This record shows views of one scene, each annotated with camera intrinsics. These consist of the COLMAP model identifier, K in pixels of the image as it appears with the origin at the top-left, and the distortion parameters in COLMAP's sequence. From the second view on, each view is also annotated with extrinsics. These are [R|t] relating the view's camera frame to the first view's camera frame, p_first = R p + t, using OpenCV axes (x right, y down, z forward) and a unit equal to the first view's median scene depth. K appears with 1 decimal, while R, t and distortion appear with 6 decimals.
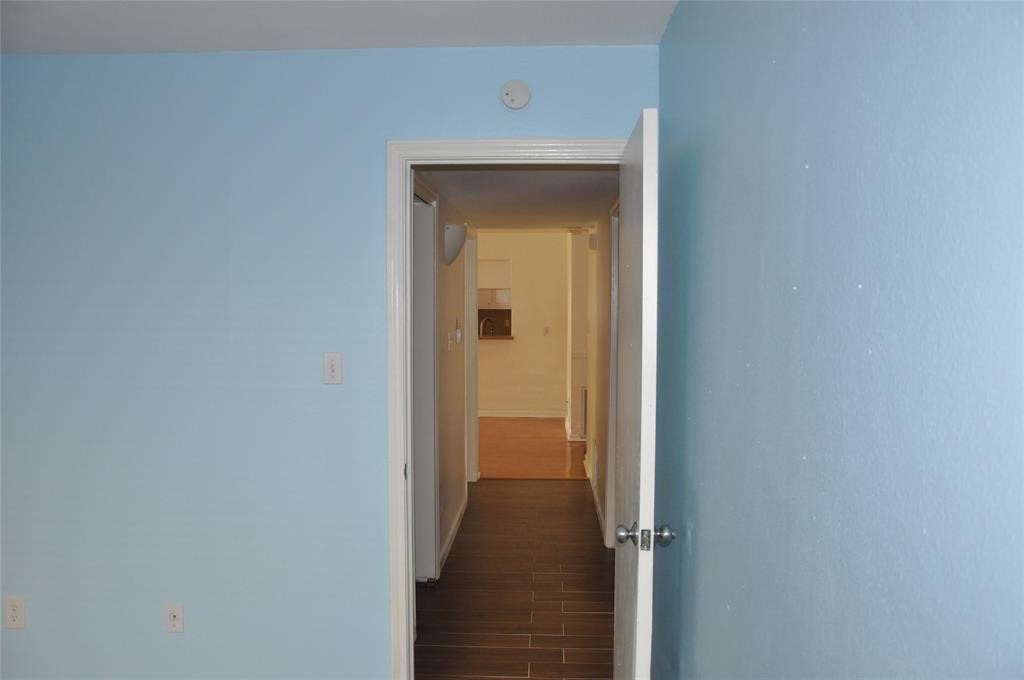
lens RADIAL K [[794.2, 0, 512.7], [0, 794.2, 340.9], [0, 0, 1]] dist [-0.144933, 0.095936]
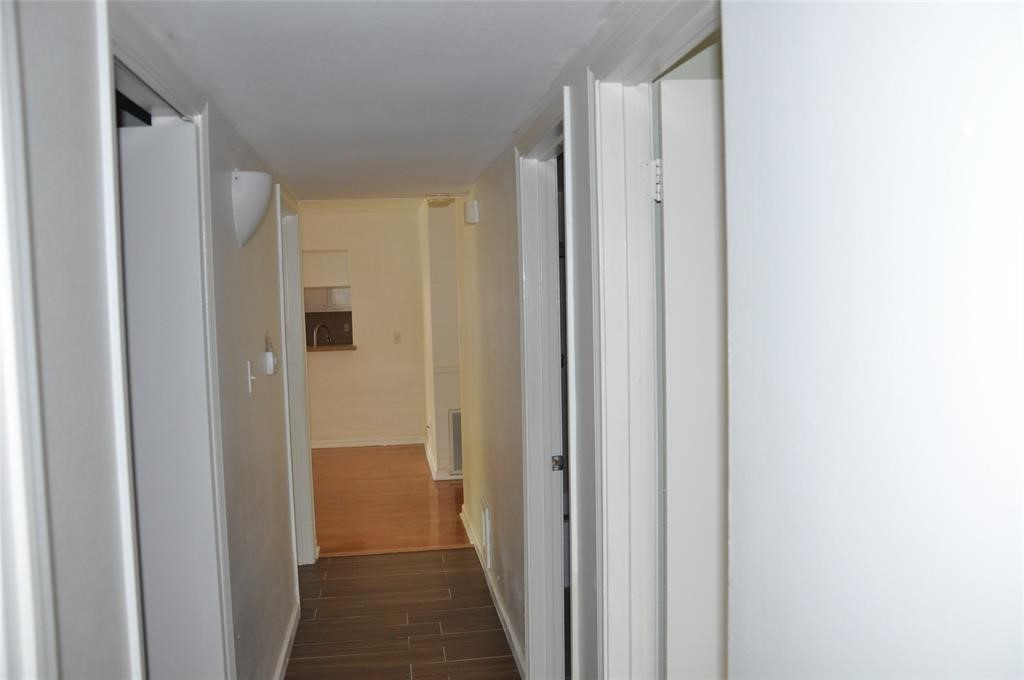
lens RADIAL K [[794.2, 0, 521.1], [0, 794.2, 339.5], [0, 0, 1]] dist [-0.144933, 0.095936]
pose [[0.977121, -0.036207, 0.209579, -0.003327], [0.034854, 0.999341, 0.010144, -0.015646], [-0.209808, -0.002607, 0.977739, 0.239231]]
